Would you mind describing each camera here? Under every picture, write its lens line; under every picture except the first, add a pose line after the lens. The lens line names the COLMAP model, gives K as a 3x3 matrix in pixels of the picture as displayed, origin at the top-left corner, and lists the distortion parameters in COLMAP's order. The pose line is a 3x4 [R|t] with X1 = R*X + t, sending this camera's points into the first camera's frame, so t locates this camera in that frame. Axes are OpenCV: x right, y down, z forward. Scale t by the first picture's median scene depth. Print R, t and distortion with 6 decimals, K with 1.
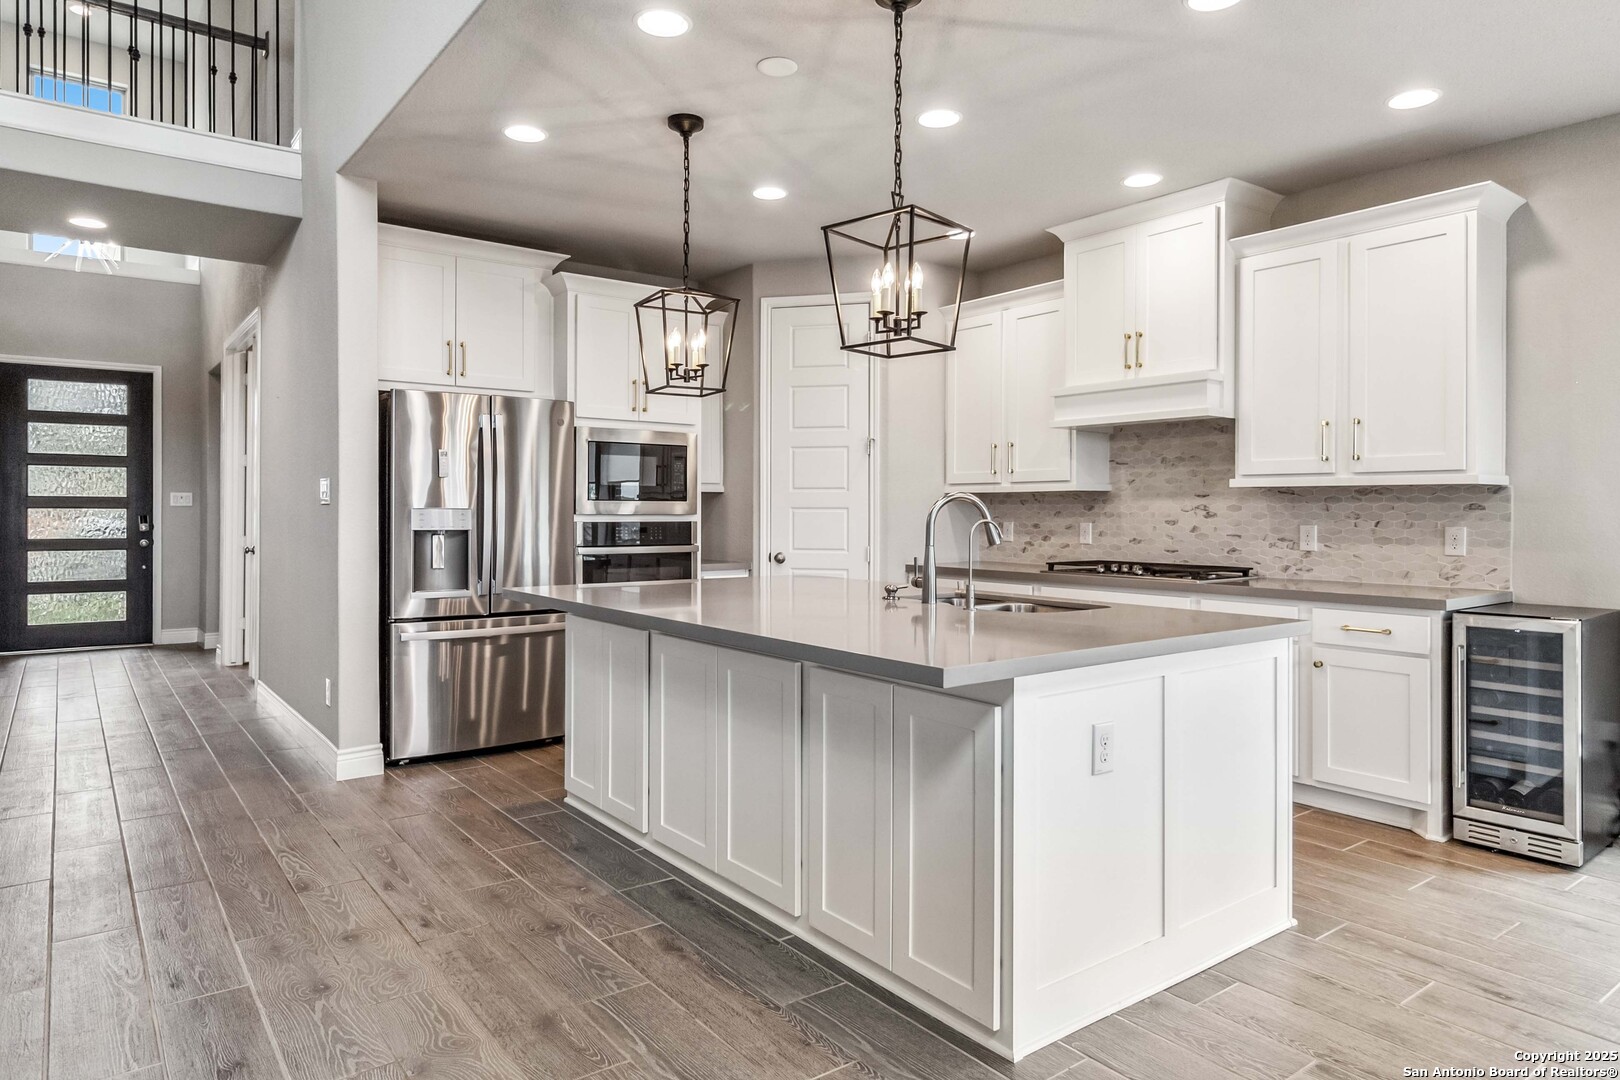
lens RADIAL K [[990.6, 0, 818.5], [0, 990.6, 512.4], [0, 0, 1]] dist [0.006356, 0.004655]
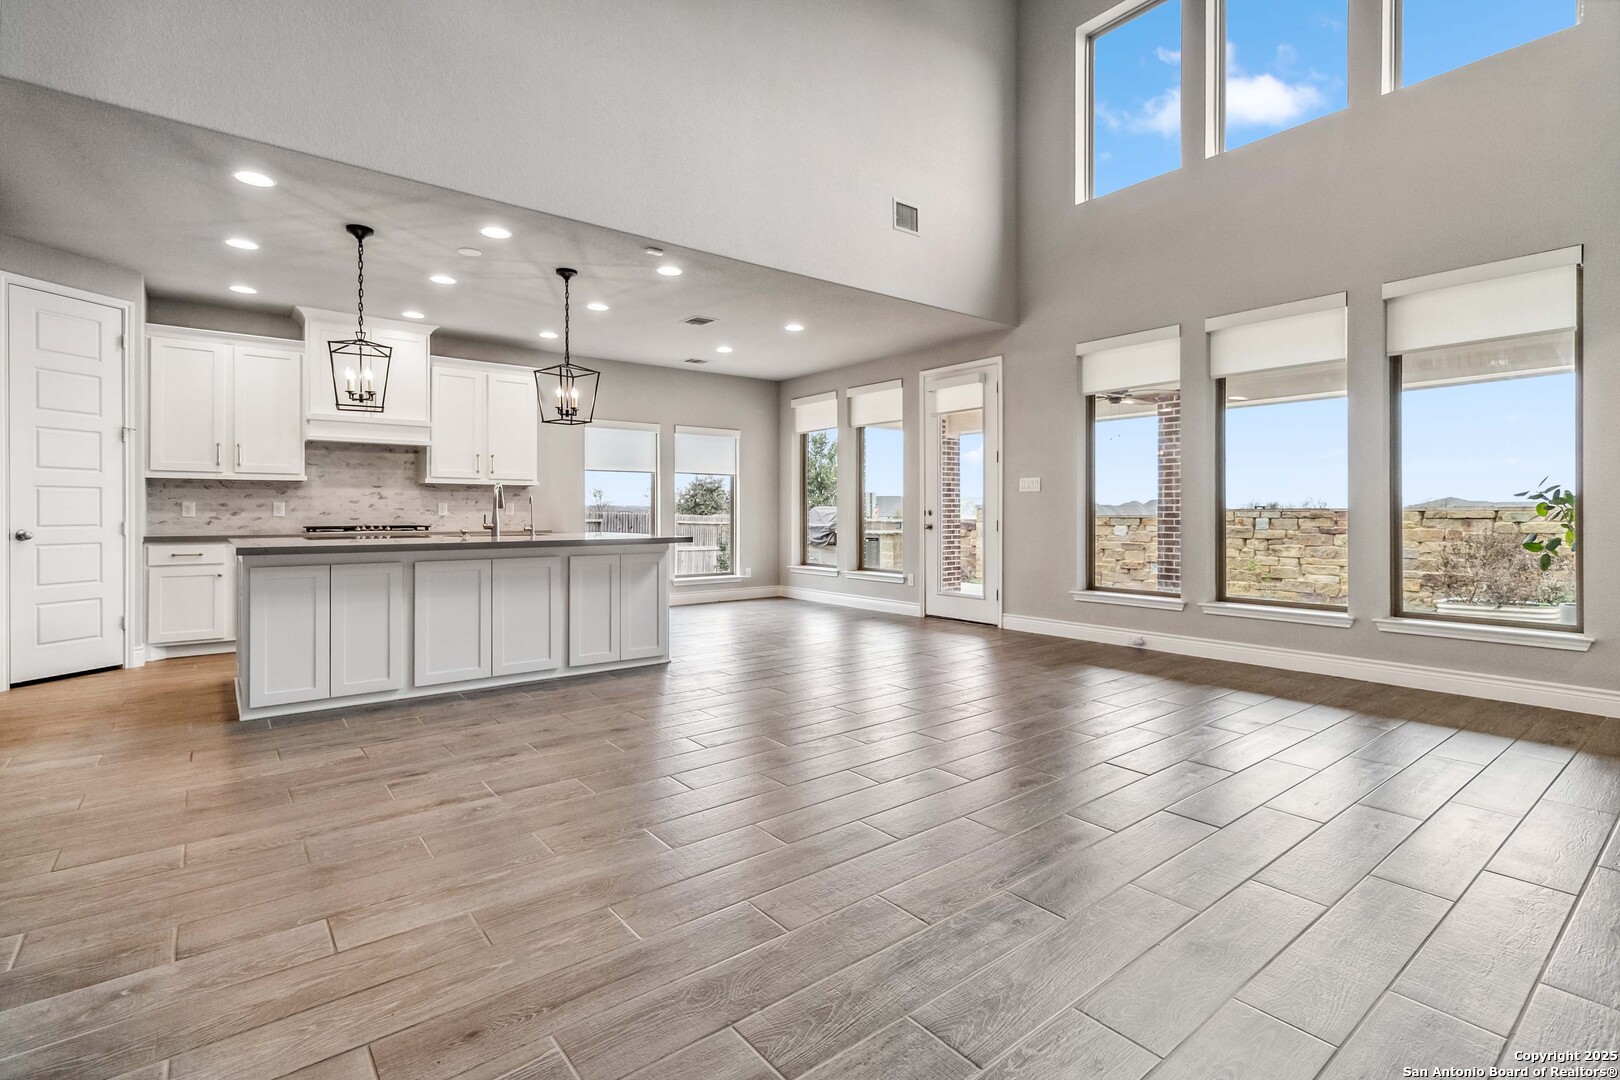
lens RADIAL K [[764.5, 0, 817.9], [0, 764.5, 512.8], [0, 0, 1]] dist [0.003700, 0.000660]
pose [[-0.022632, -0.004280, 0.999735, -1.043016], [0.002158, 0.999988, 0.004330, 0.026871], [-0.999742, 0.002256, -0.022623, 0.261726]]
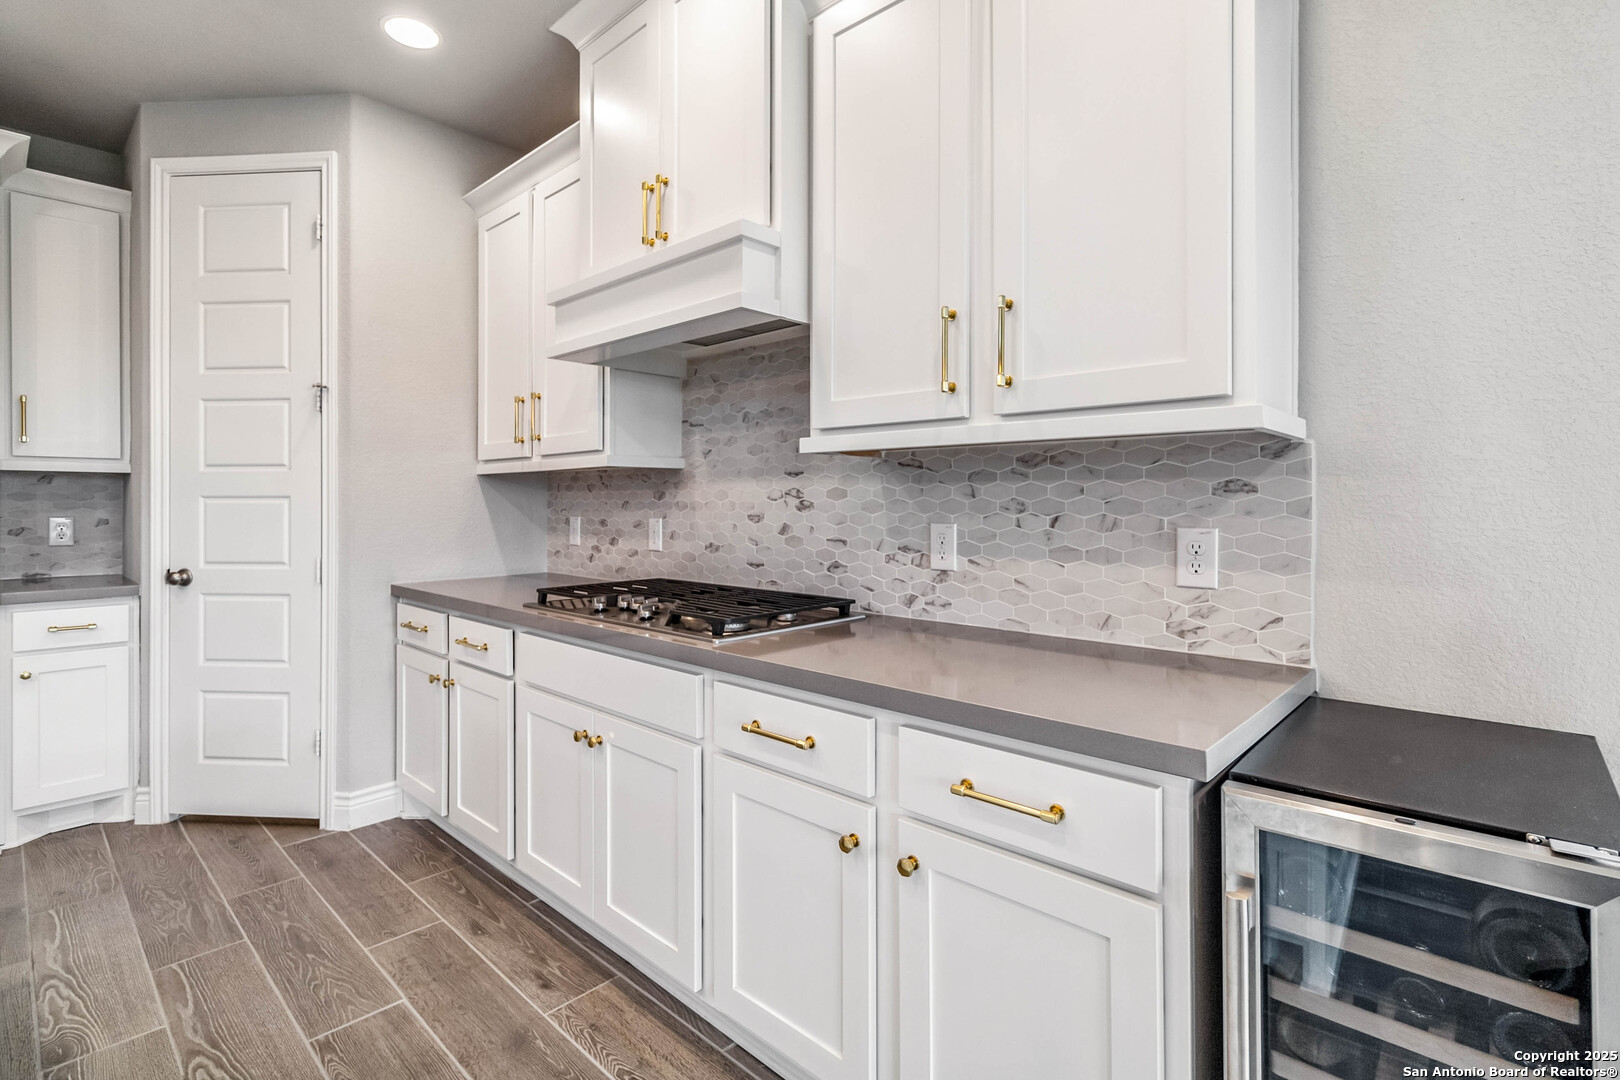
lens RADIAL K [[764.5, 0, 817.4], [0, 764.5, 501.8], [0, 0, 1]] dist [0.003700, 0.000660]
pose [[0.986220, -0.002304, 0.165422, 0.342124], [0.002950, 0.999989, -0.003660, 0.002105], [-0.165411, 0.004098, 0.986216, 0.571908]]
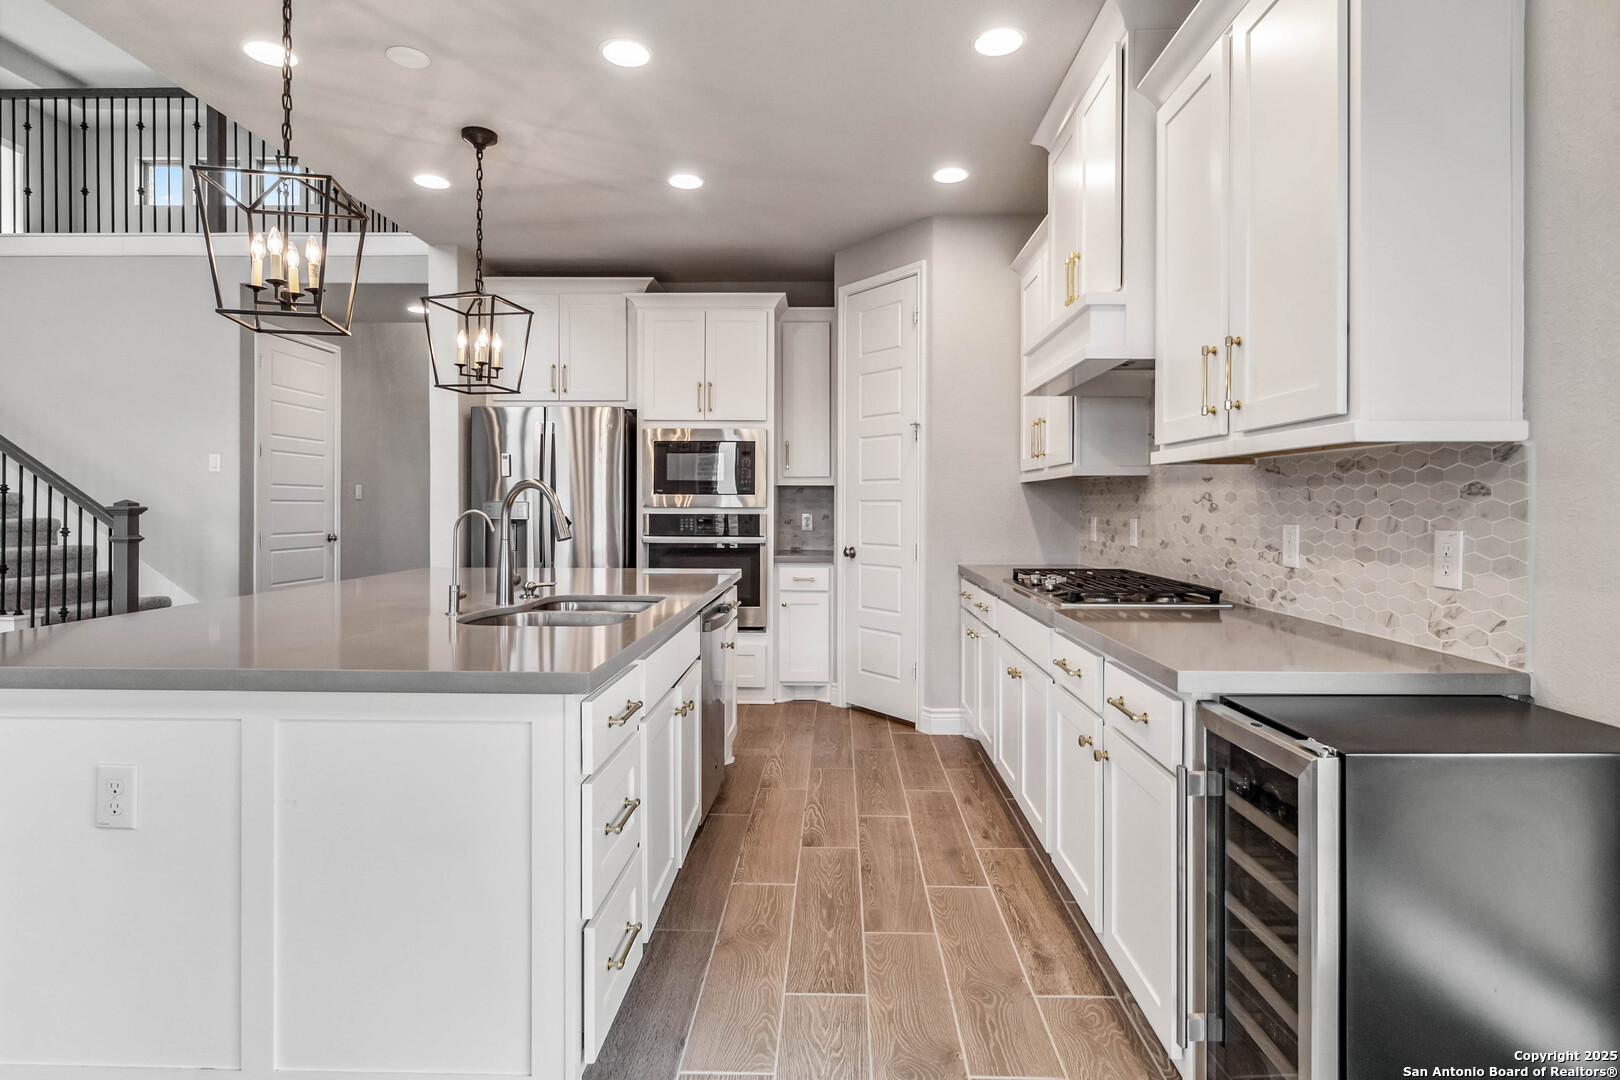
lens RADIAL K [[853.4, 0, 820.6], [0, 853.4, 506.8], [0, 0, 1]] dist [-0.001887, 0.001020]
pose [[0.781625, 0.001016, -0.623747, 0.571397], [-0.002173, 0.999997, -0.001094, 0.003333], [0.623744, 0.002211, 0.781625, 0.408100]]
